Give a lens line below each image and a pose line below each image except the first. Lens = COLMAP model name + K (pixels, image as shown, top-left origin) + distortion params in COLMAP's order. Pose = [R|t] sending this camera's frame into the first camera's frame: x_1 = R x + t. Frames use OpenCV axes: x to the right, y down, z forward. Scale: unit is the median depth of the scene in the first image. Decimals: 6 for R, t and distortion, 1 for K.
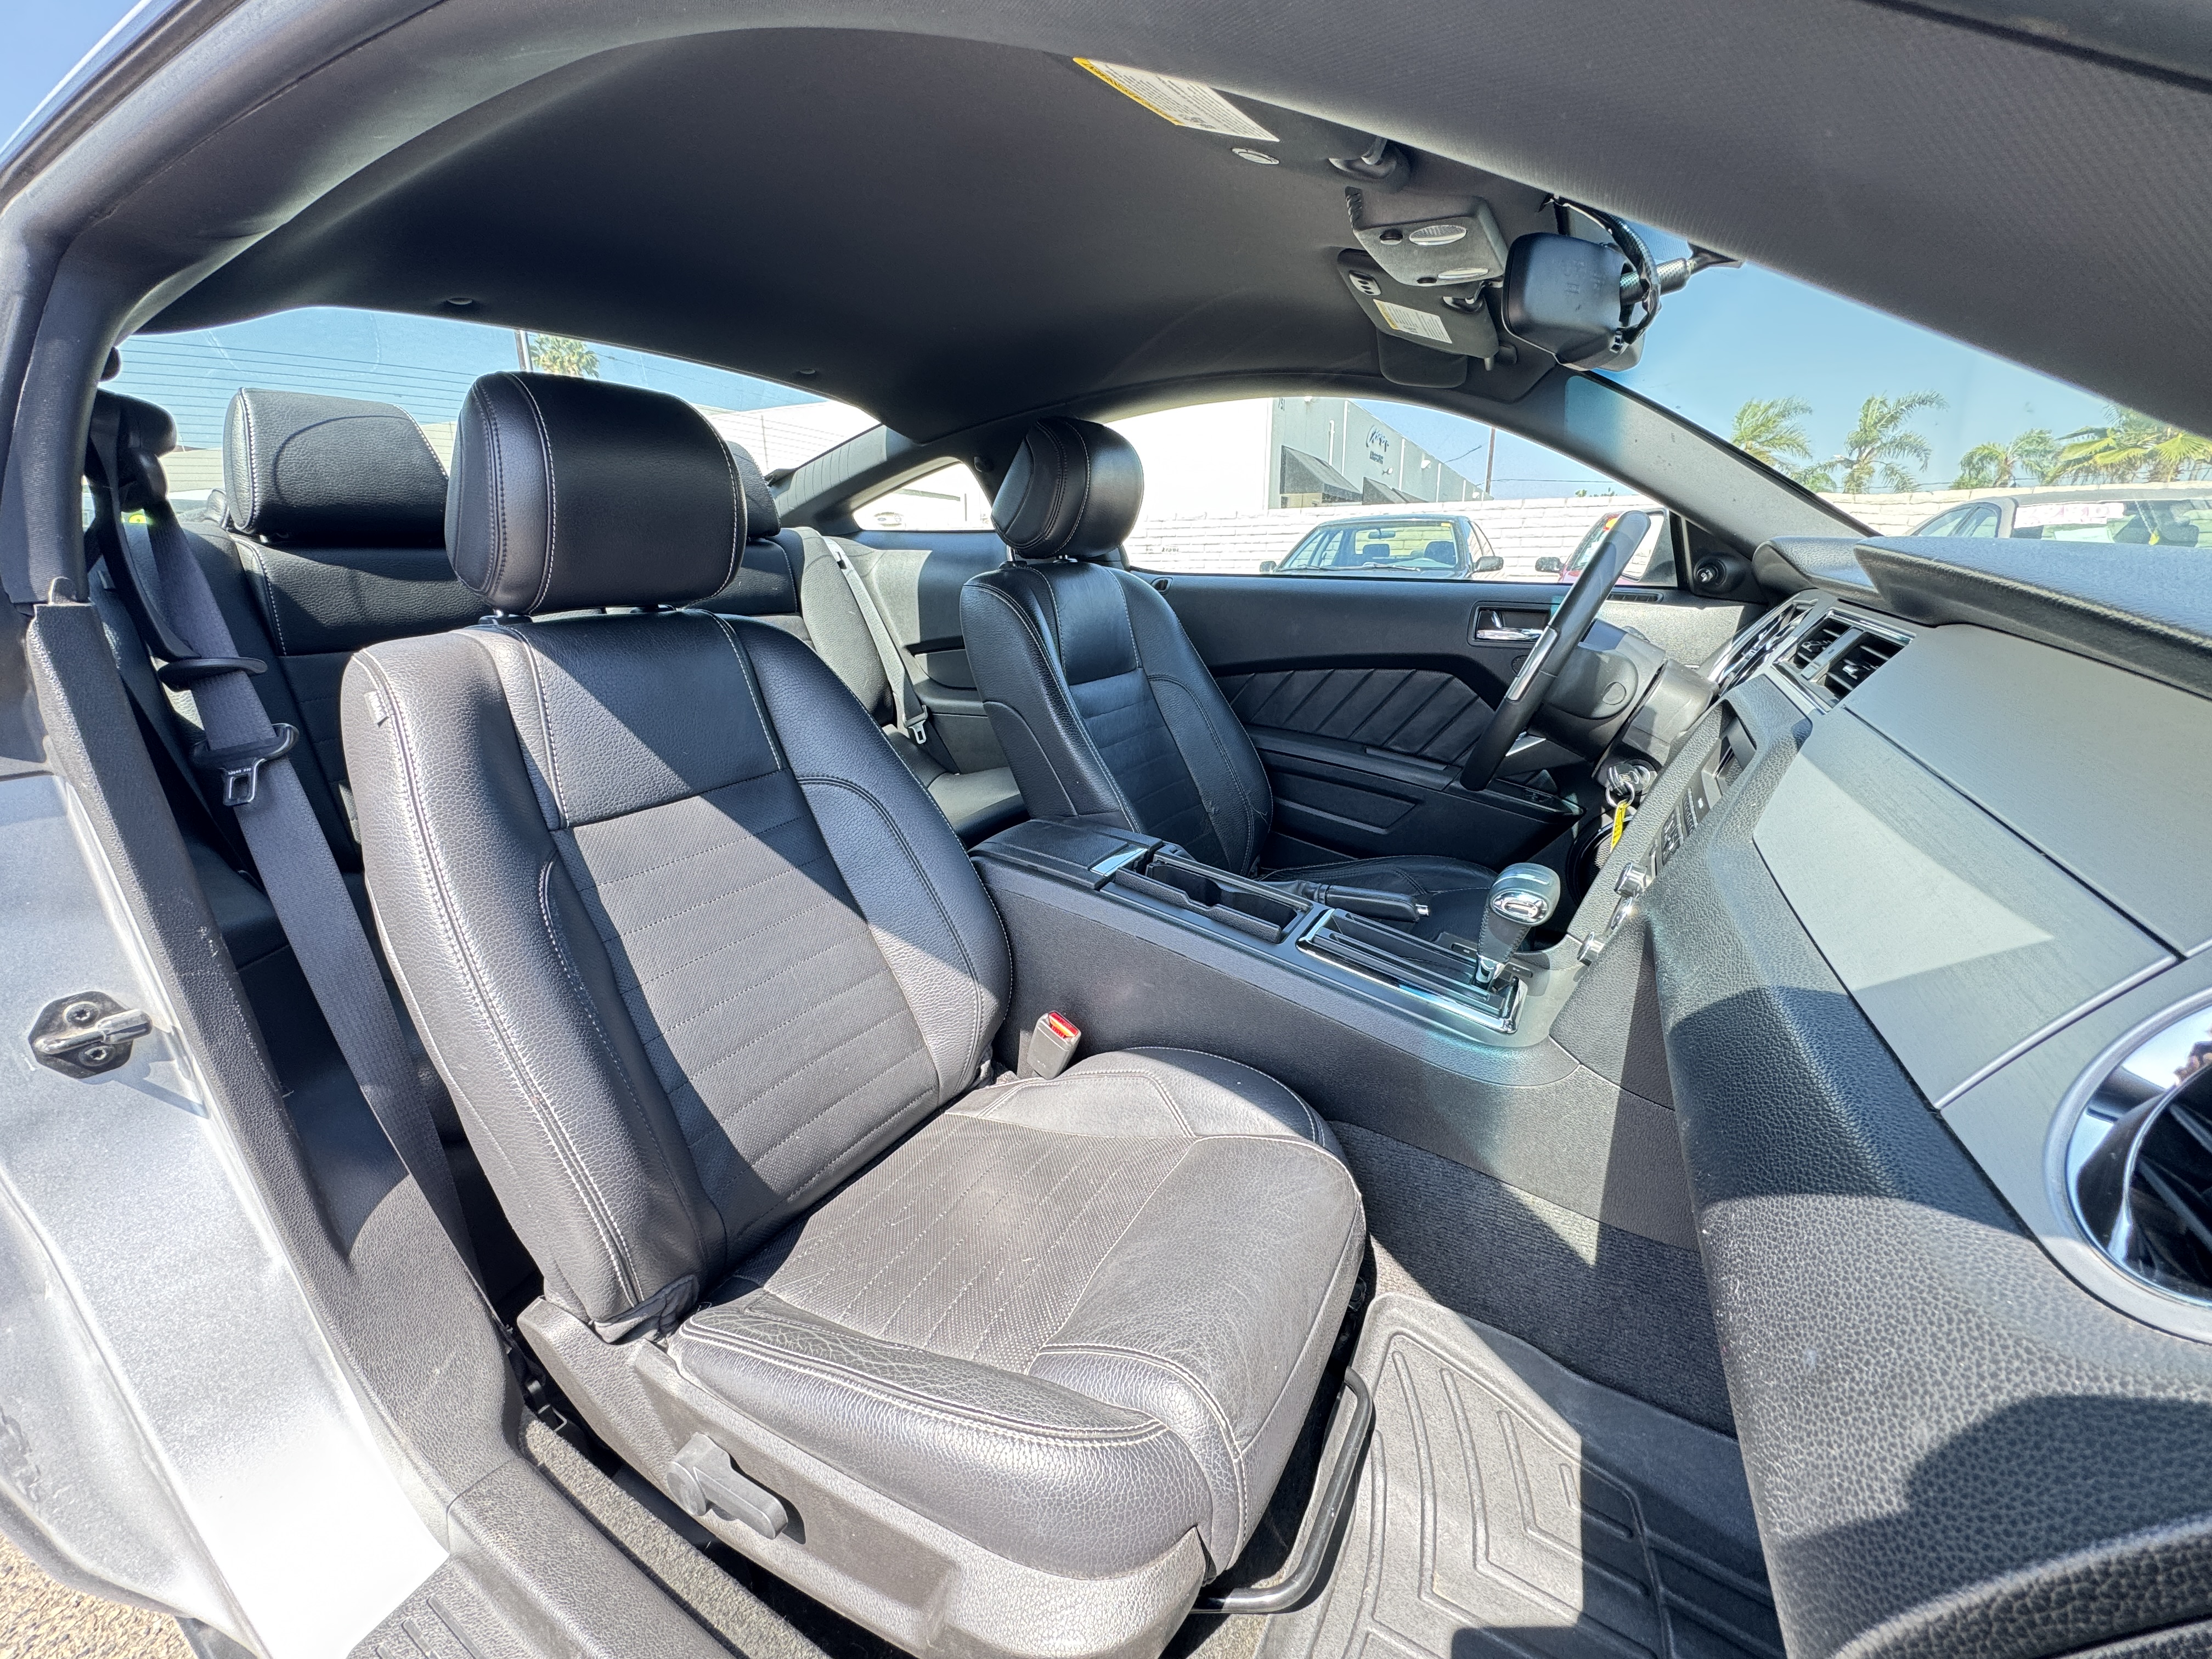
lens RADIAL K [[887.9, 0, 1105.3], [0, 887.9, 824.2], [0, 0, 1]] dist [-0.002612, 0.000856]
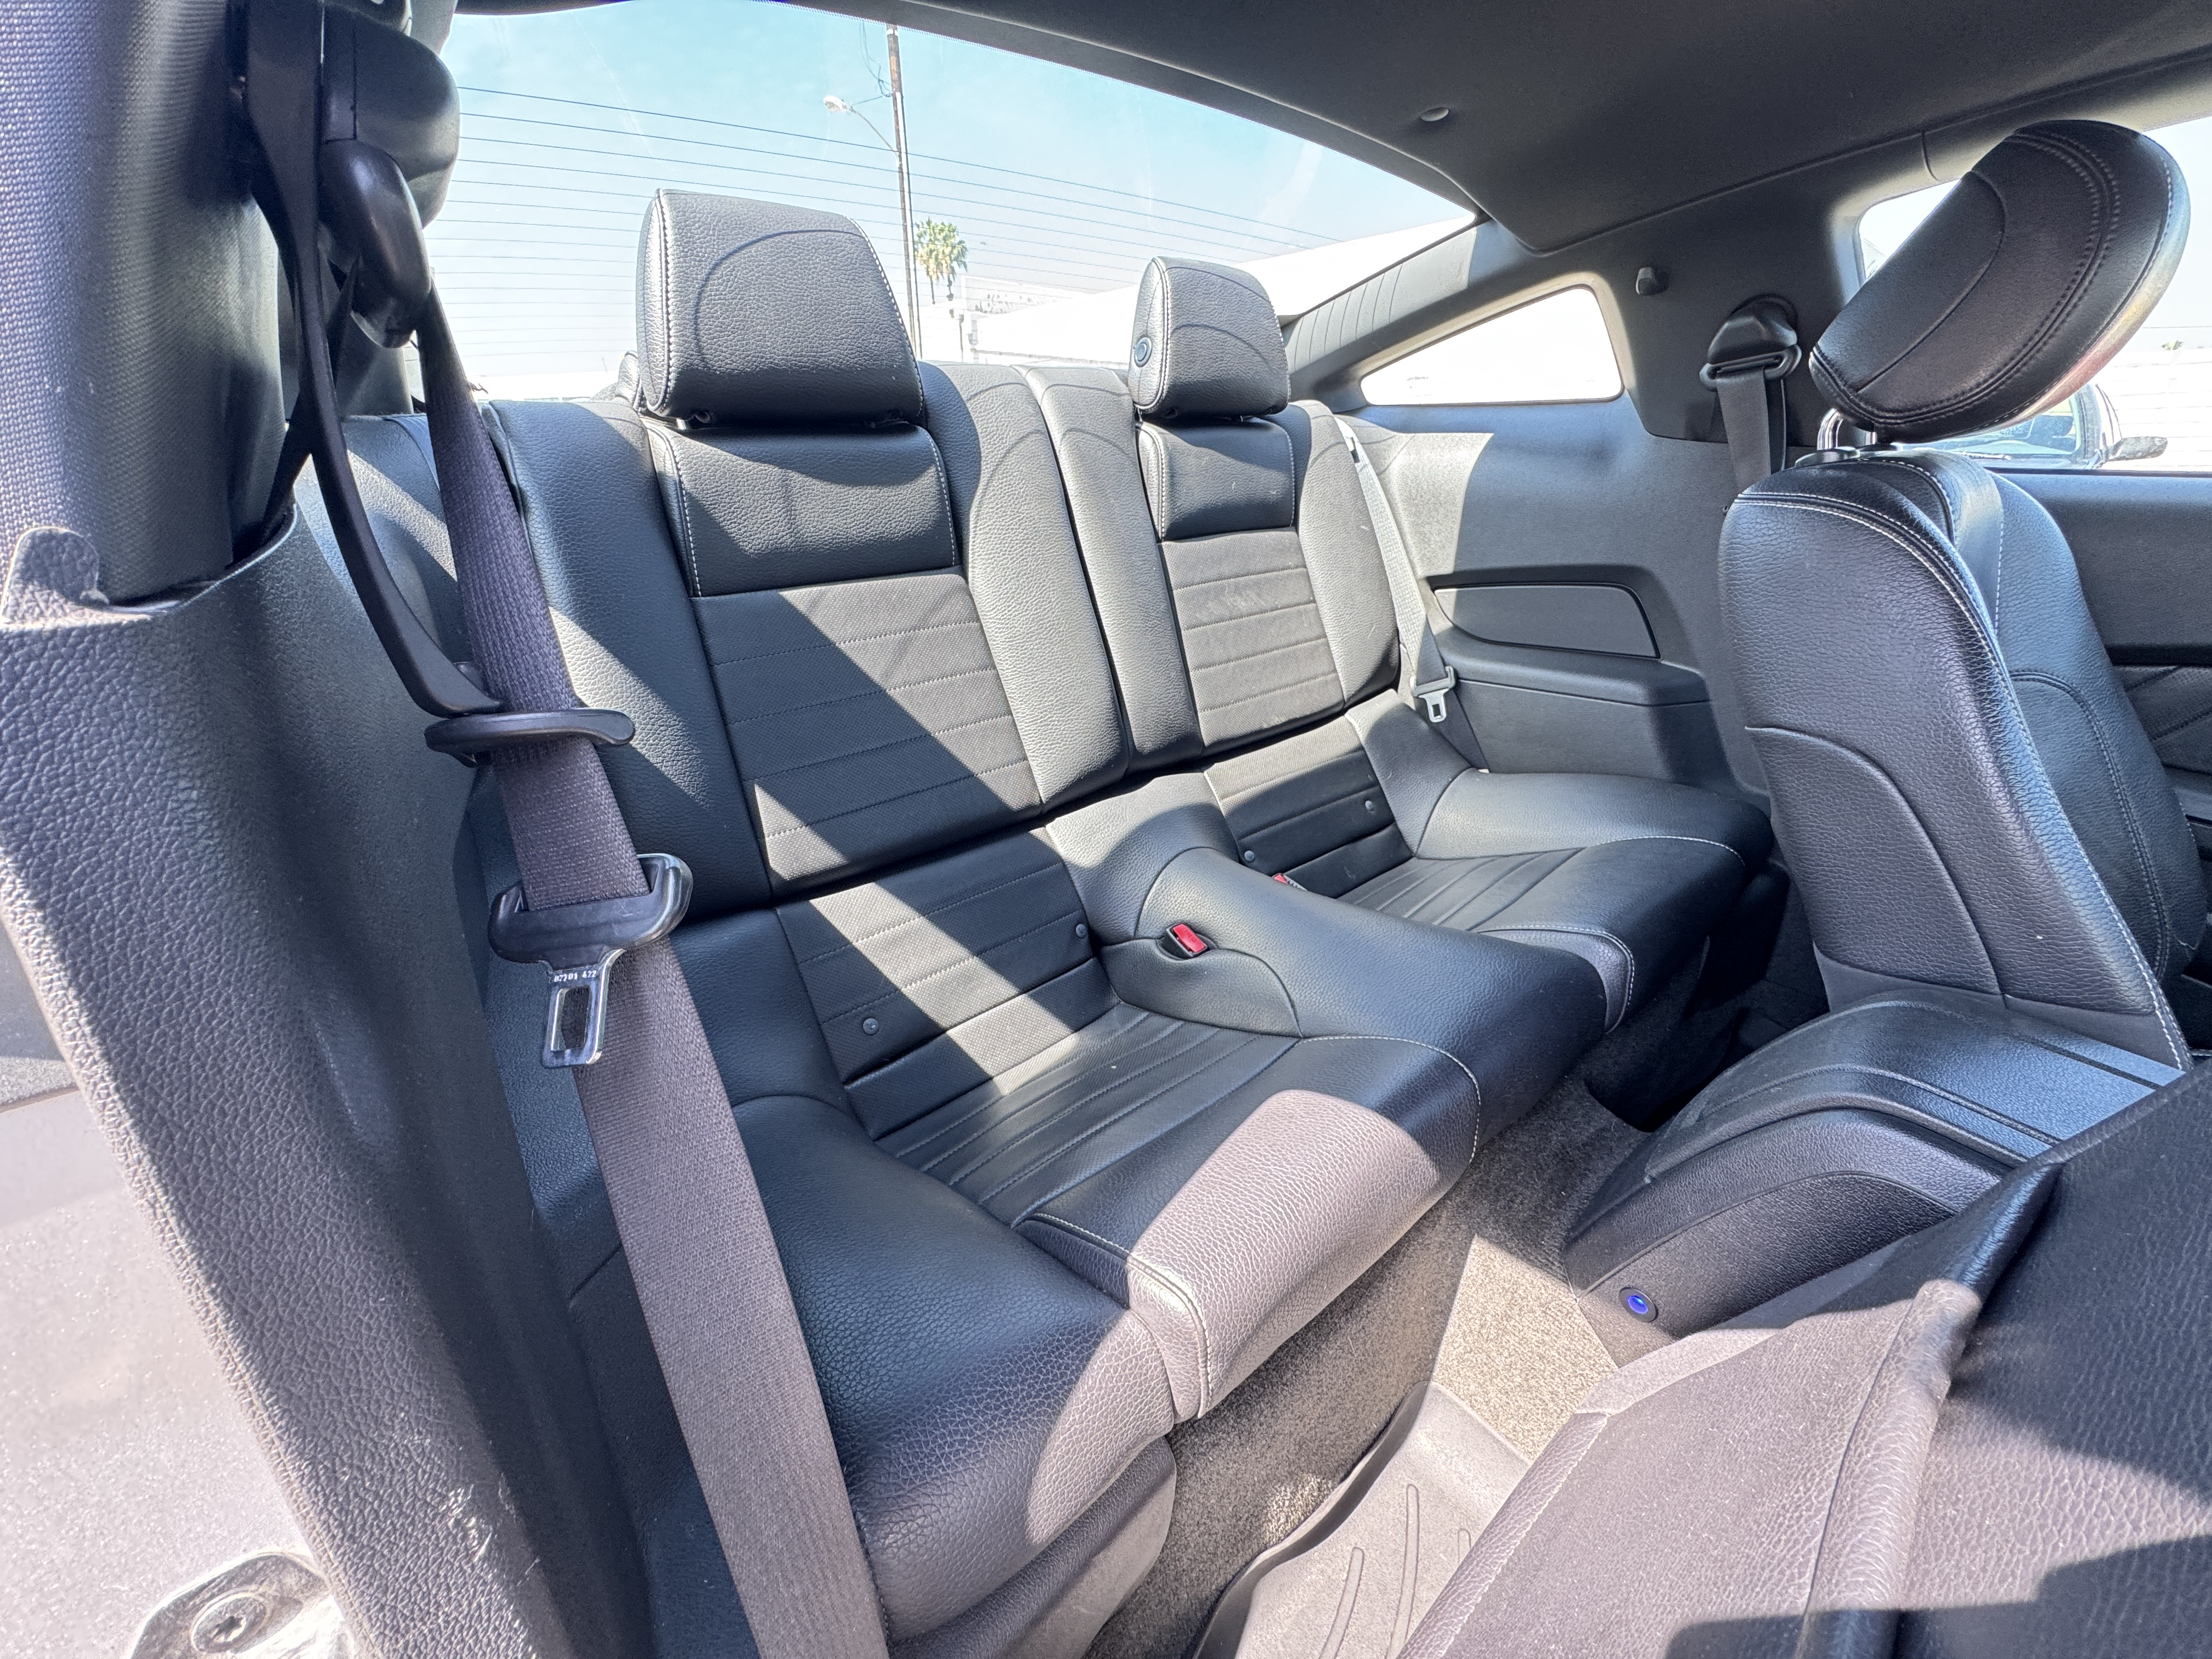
lens RADIAL K [[887.9, 0, 1107.6], [0, 887.9, 834.4], [0, 0, 1]] dist [-0.002612, 0.000856]
pose [[0.939172, 0.125423, -0.319726, -0.217073], [-0.087150, 0.987494, 0.131381, -0.073075], [0.332206, -0.095526, 0.938357, 0.250540]]
